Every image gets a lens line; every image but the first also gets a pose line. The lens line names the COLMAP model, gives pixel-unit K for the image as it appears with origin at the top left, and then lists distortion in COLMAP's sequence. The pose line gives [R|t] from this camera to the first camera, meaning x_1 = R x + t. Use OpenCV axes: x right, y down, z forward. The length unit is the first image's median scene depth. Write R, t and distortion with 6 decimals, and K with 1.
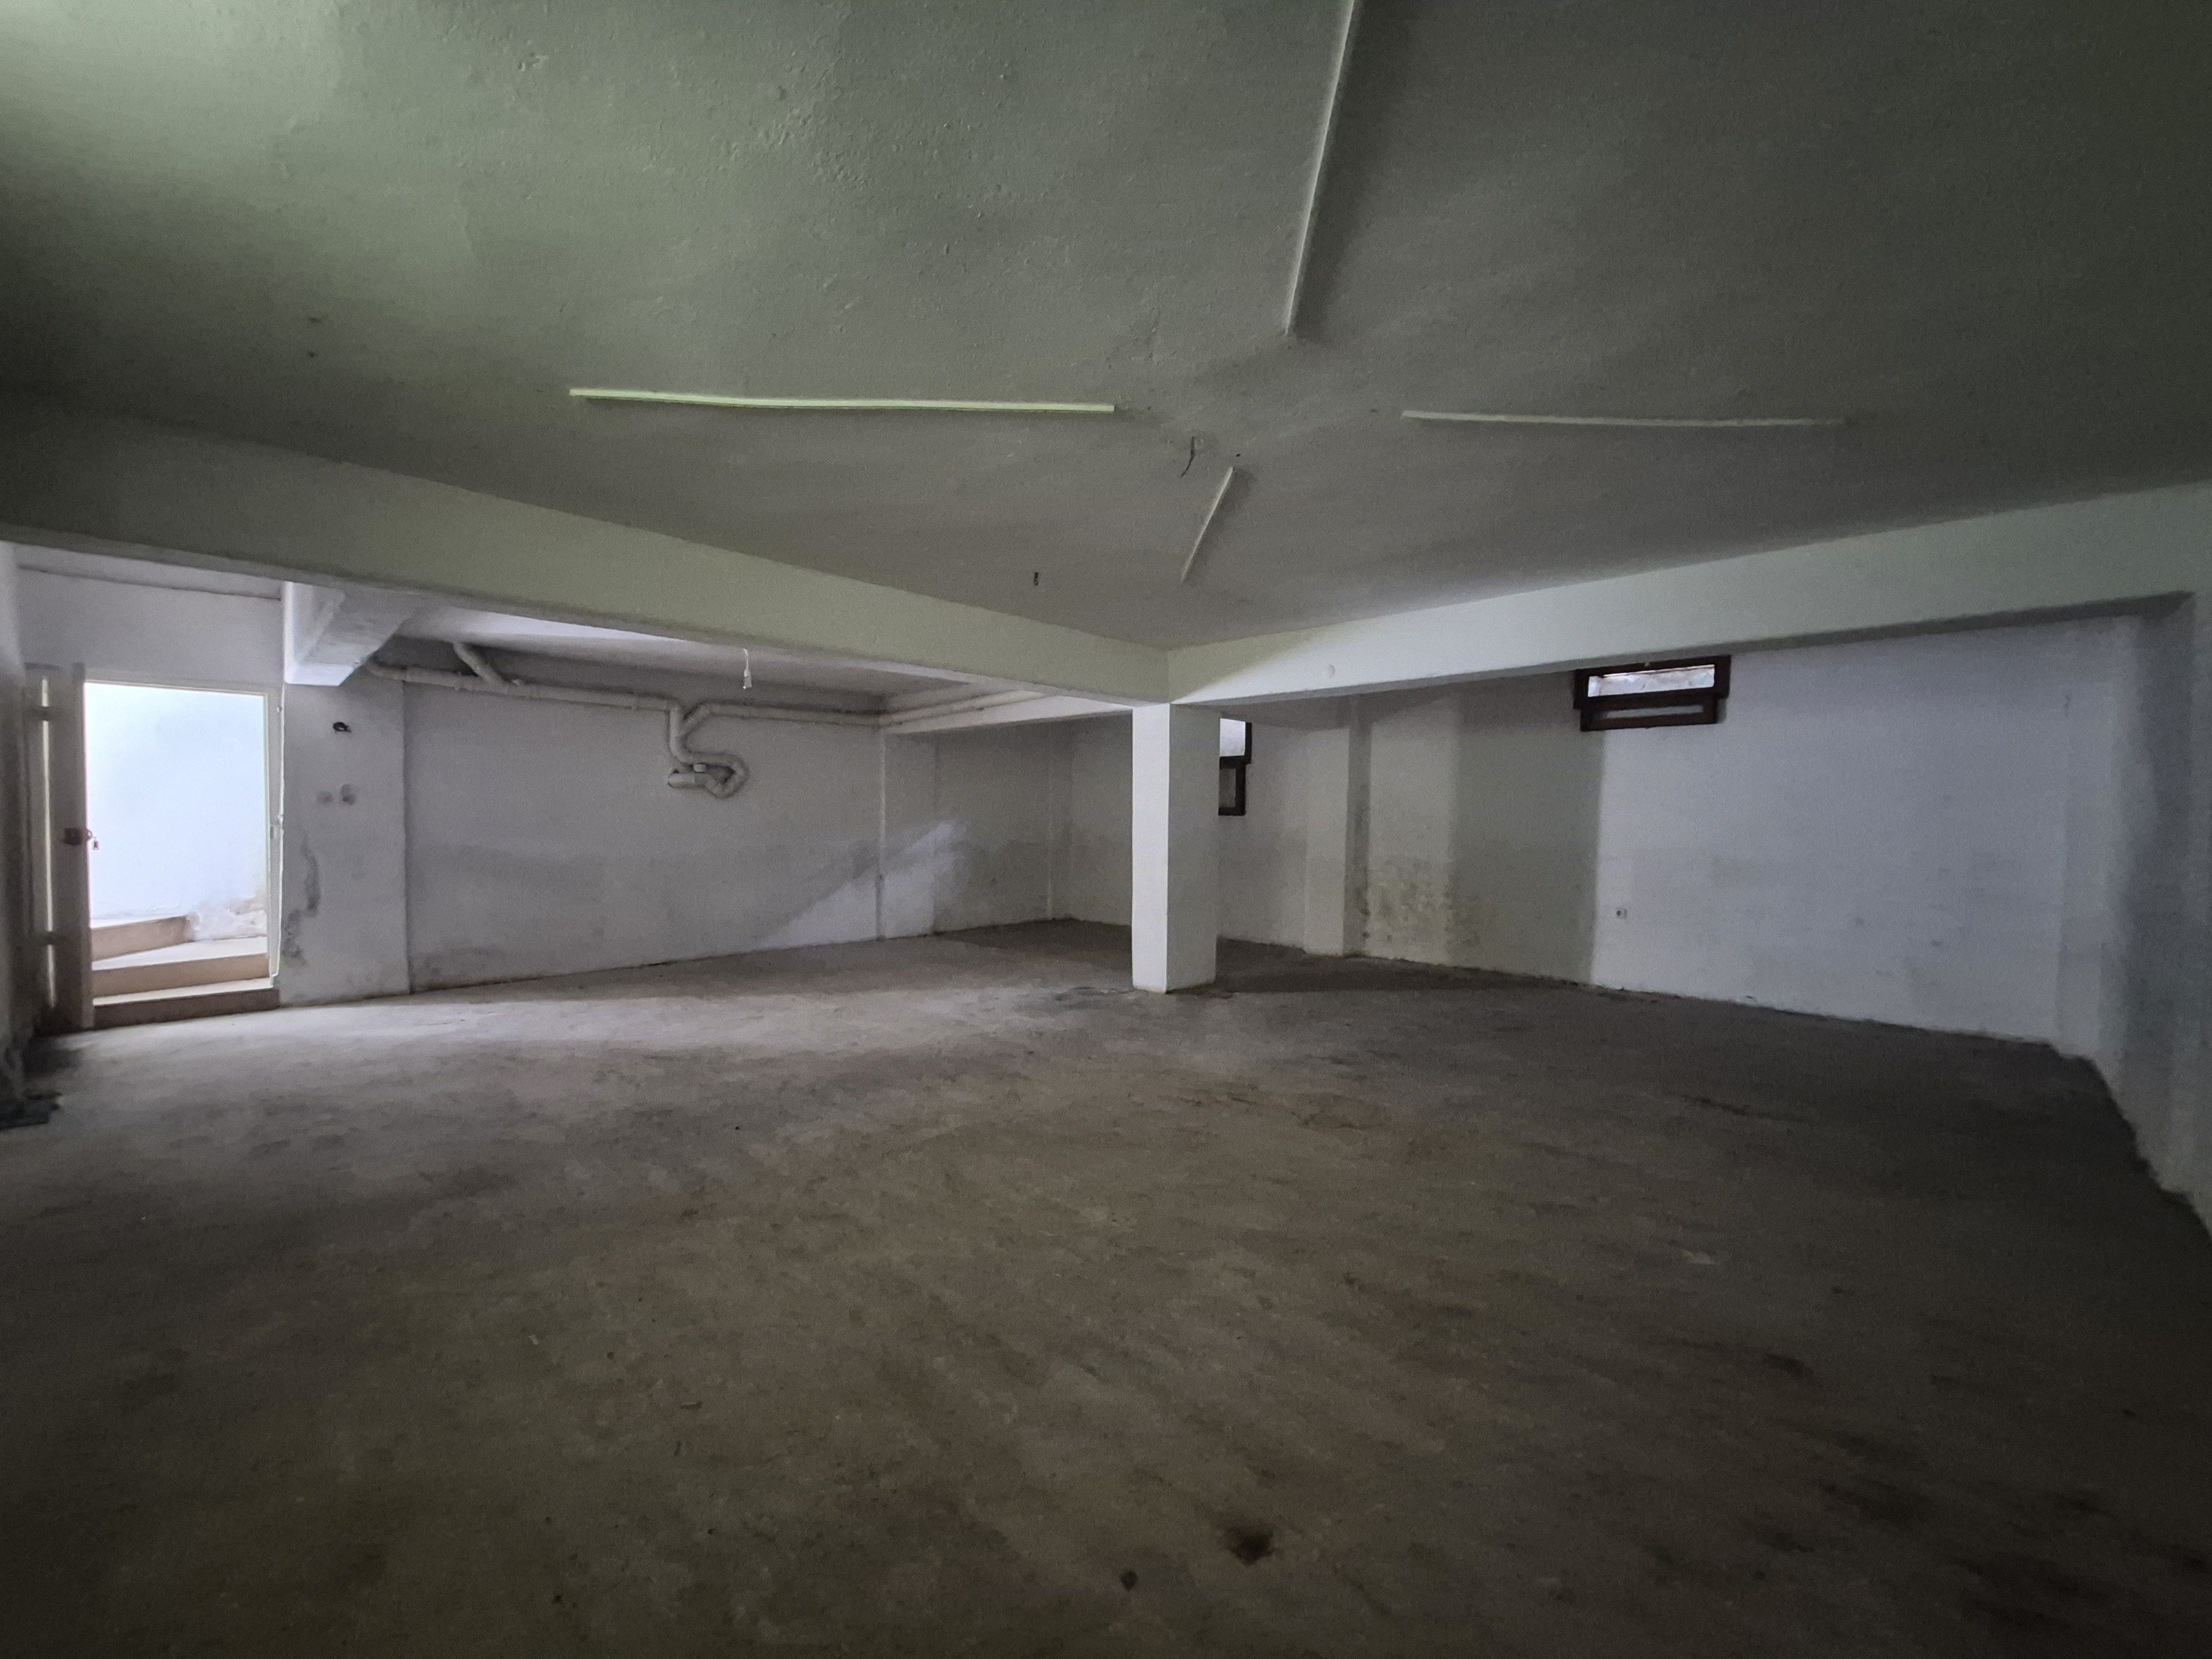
lens RADIAL K [[868.4, 0, 1093.0], [0, 868.4, 830.8], [0, 0, 1]] dist [-0.000671, 0.000246]
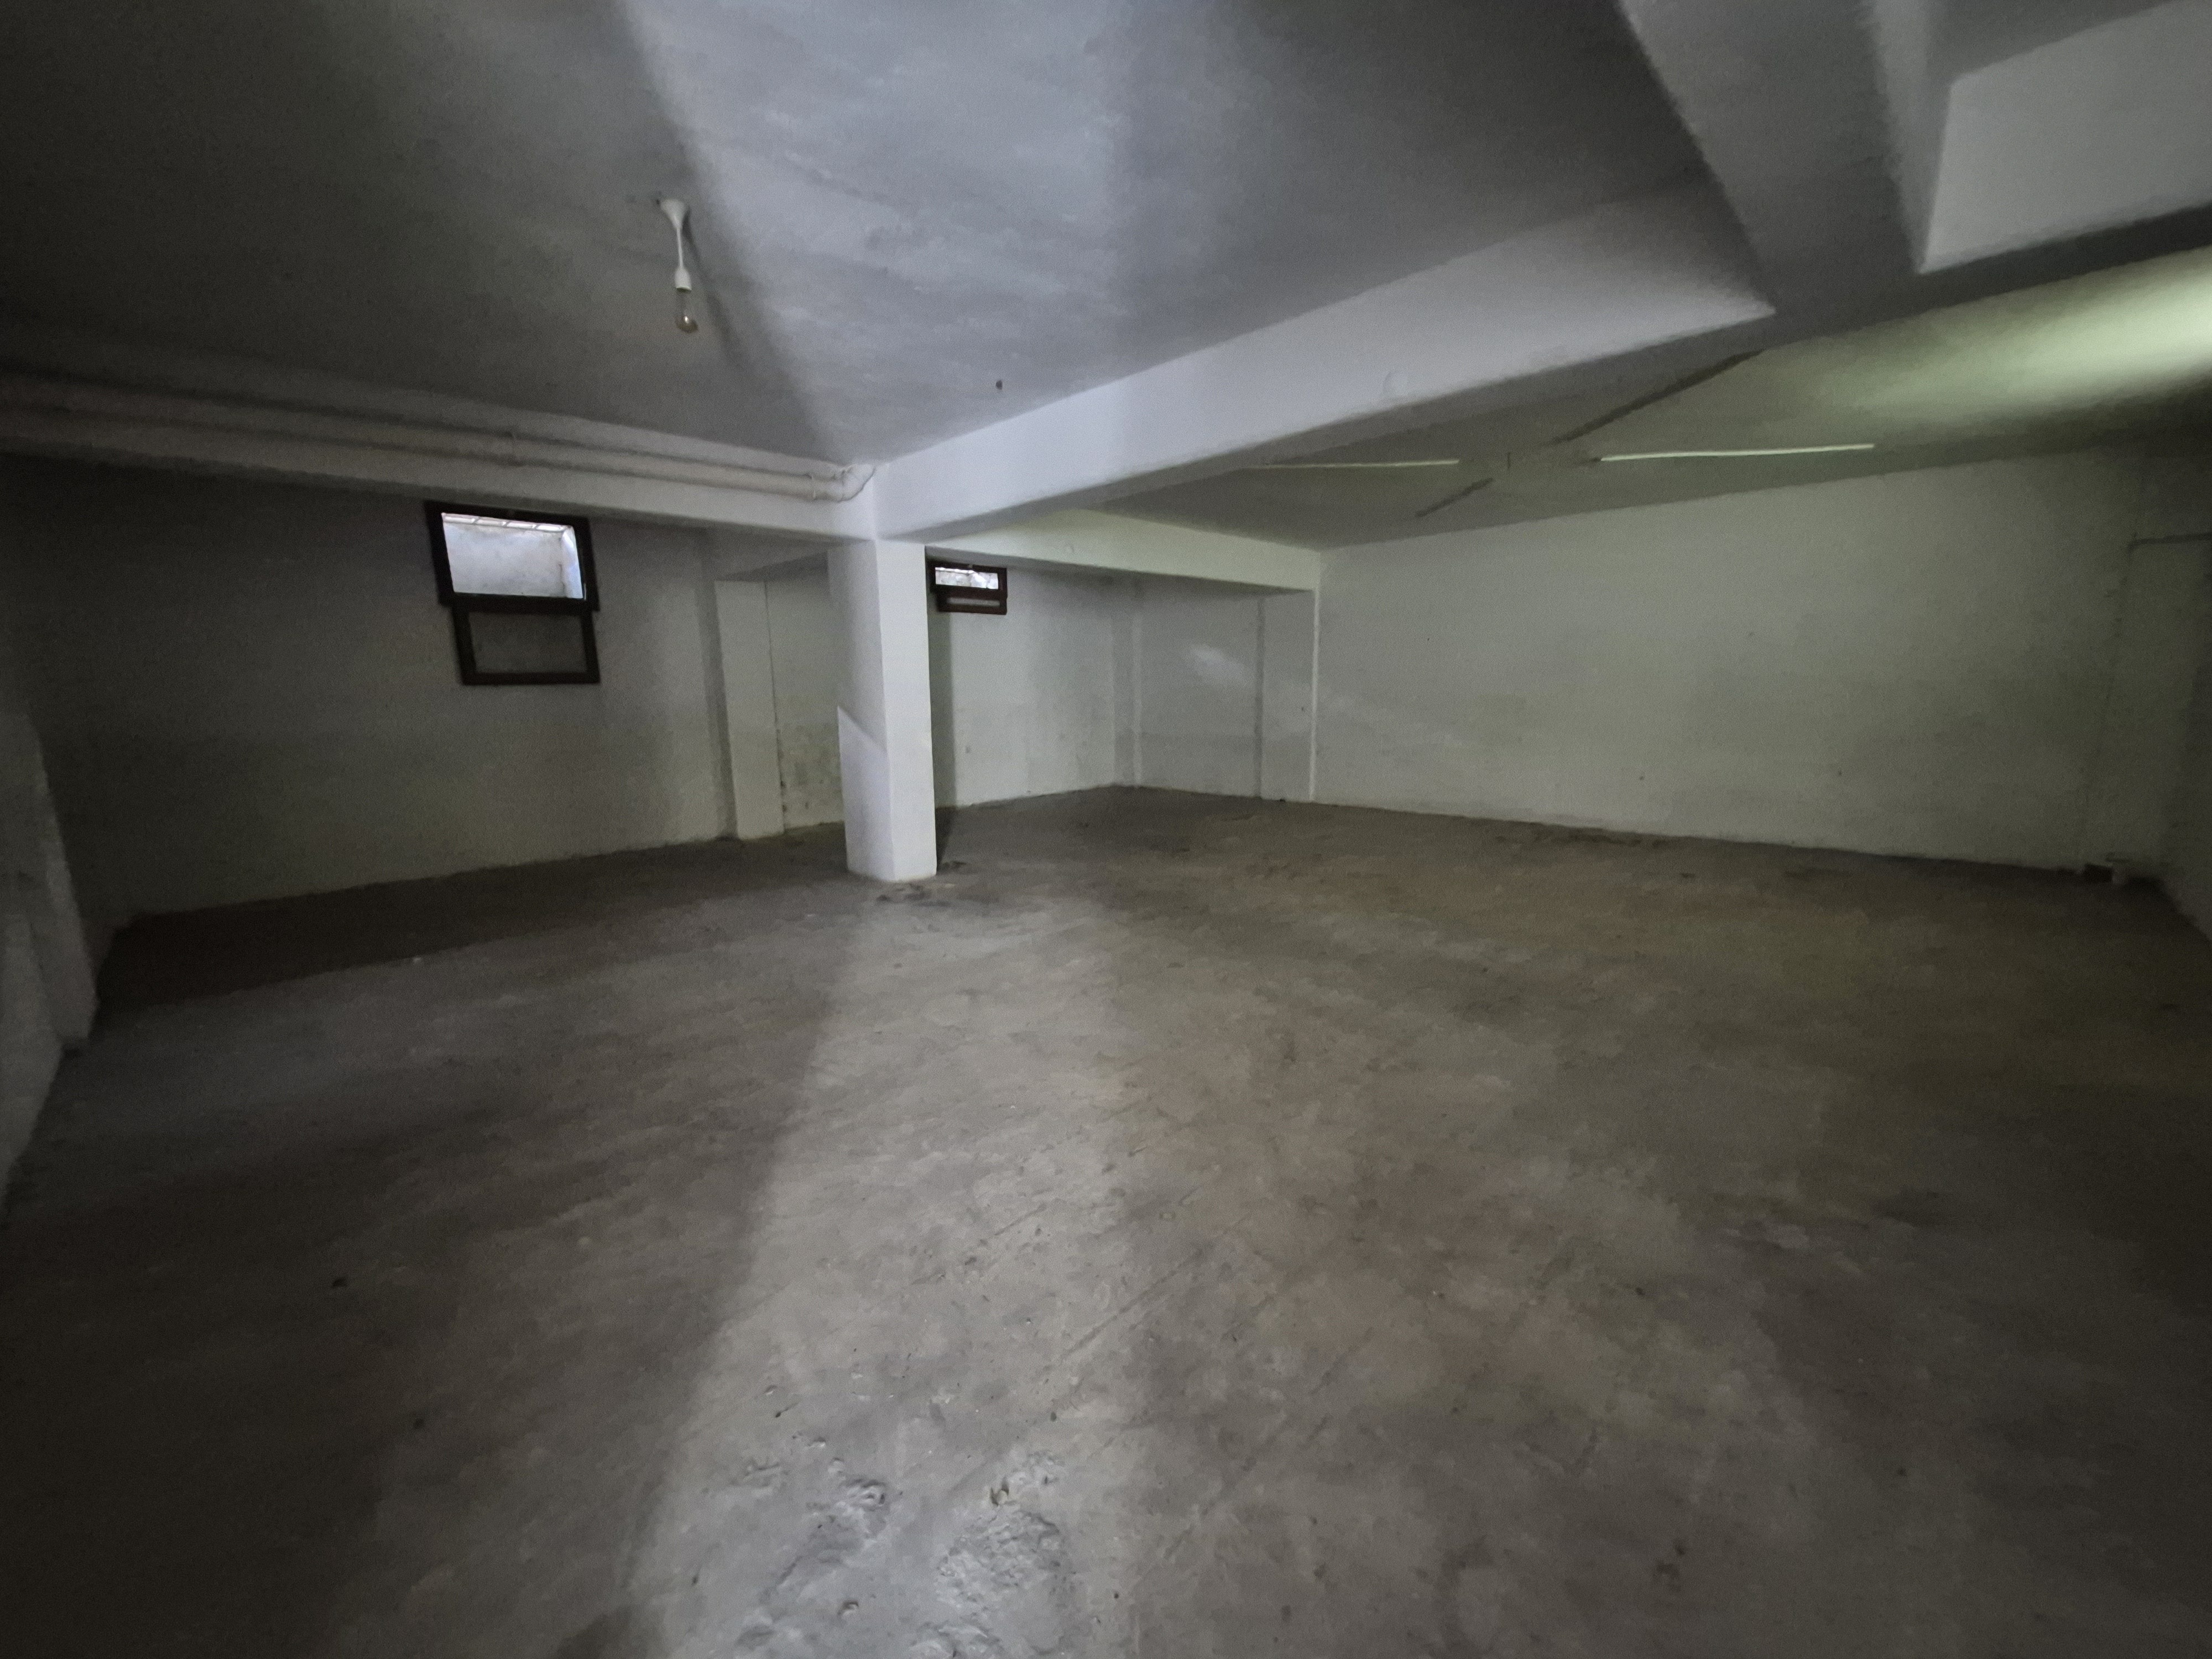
lens RADIAL K [[868.4, 0, 1093.0], [0, 868.4, 830.8], [0, 0, 1]] dist [-0.000671, 0.000246]
pose [[0.009571, -0.171615, 0.985118, -0.810162], [0.036857, 0.984554, 0.171159, -0.007669], [-0.999275, 0.034670, 0.015748, 0.834726]]
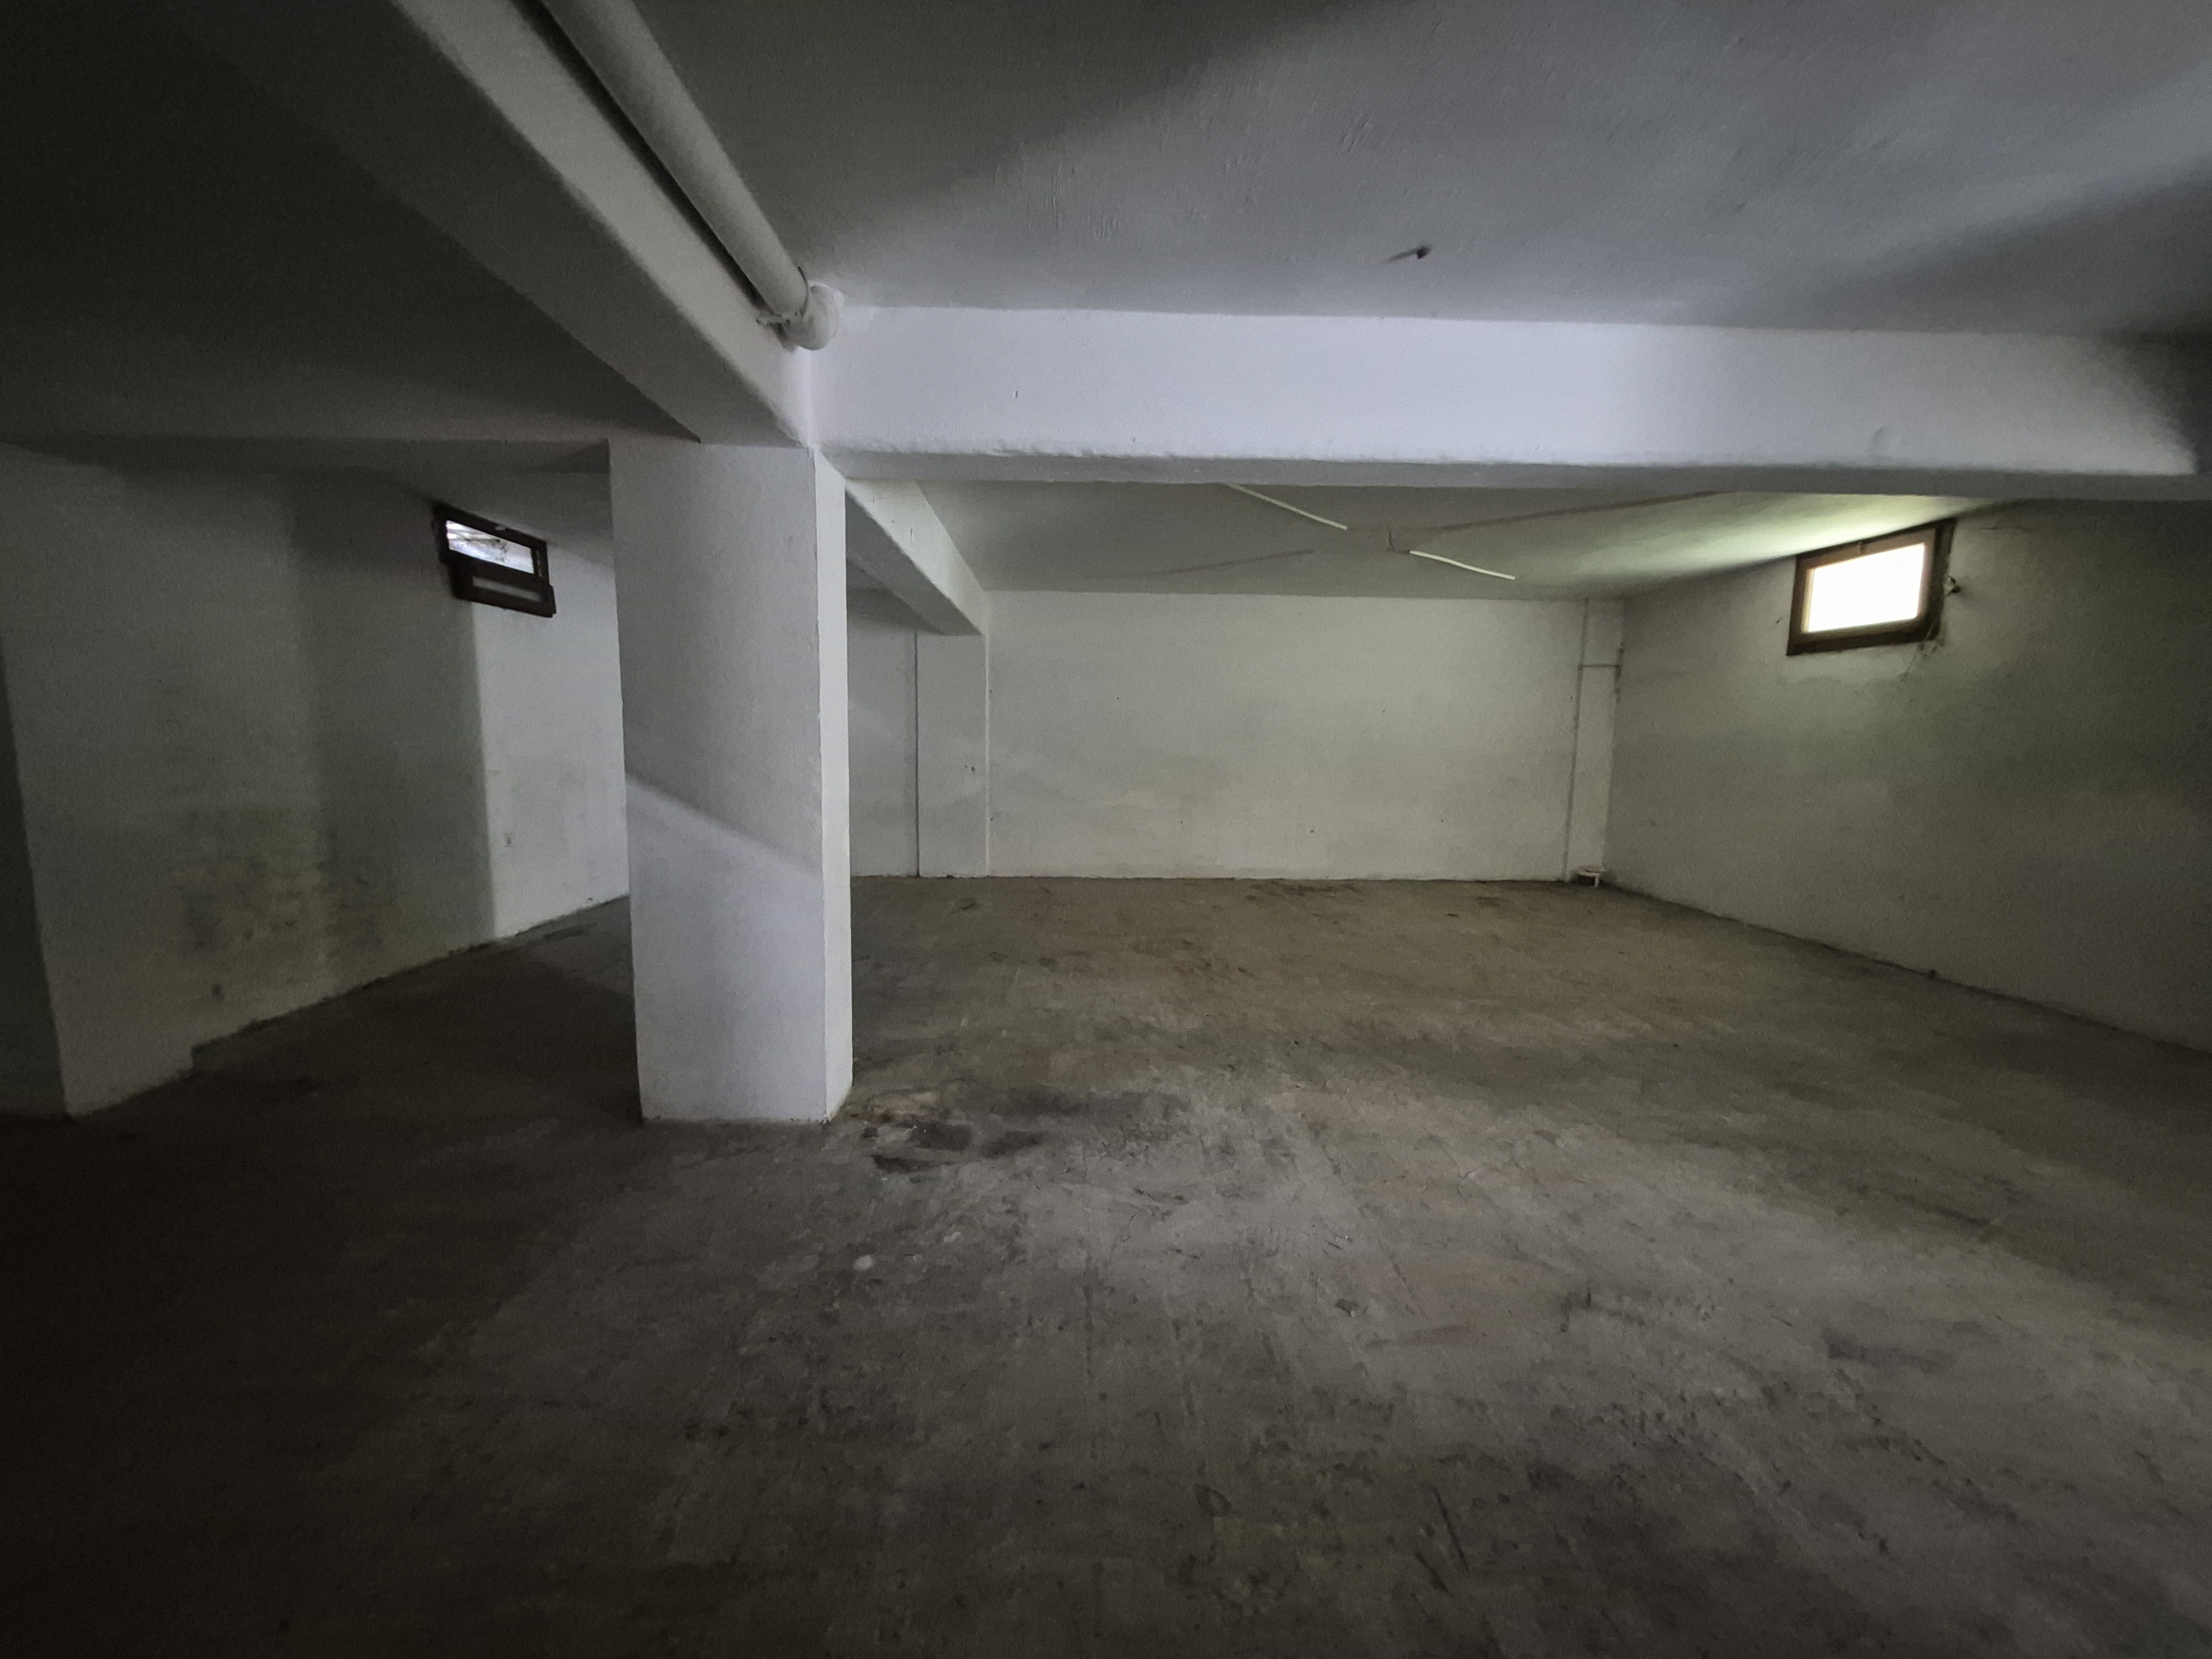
lens RADIAL K [[859.2, 0, 1095.4], [0, 859.2, 835.2], [0, 0, 1]] dist [0.001601, 0.000045]
pose [[-0.715215, -0.097328, 0.692094, -0.345707], [-0.004355, 0.990858, 0.134841, -0.020447], [-0.698891, 0.093426, -0.709100, 1.257606]]
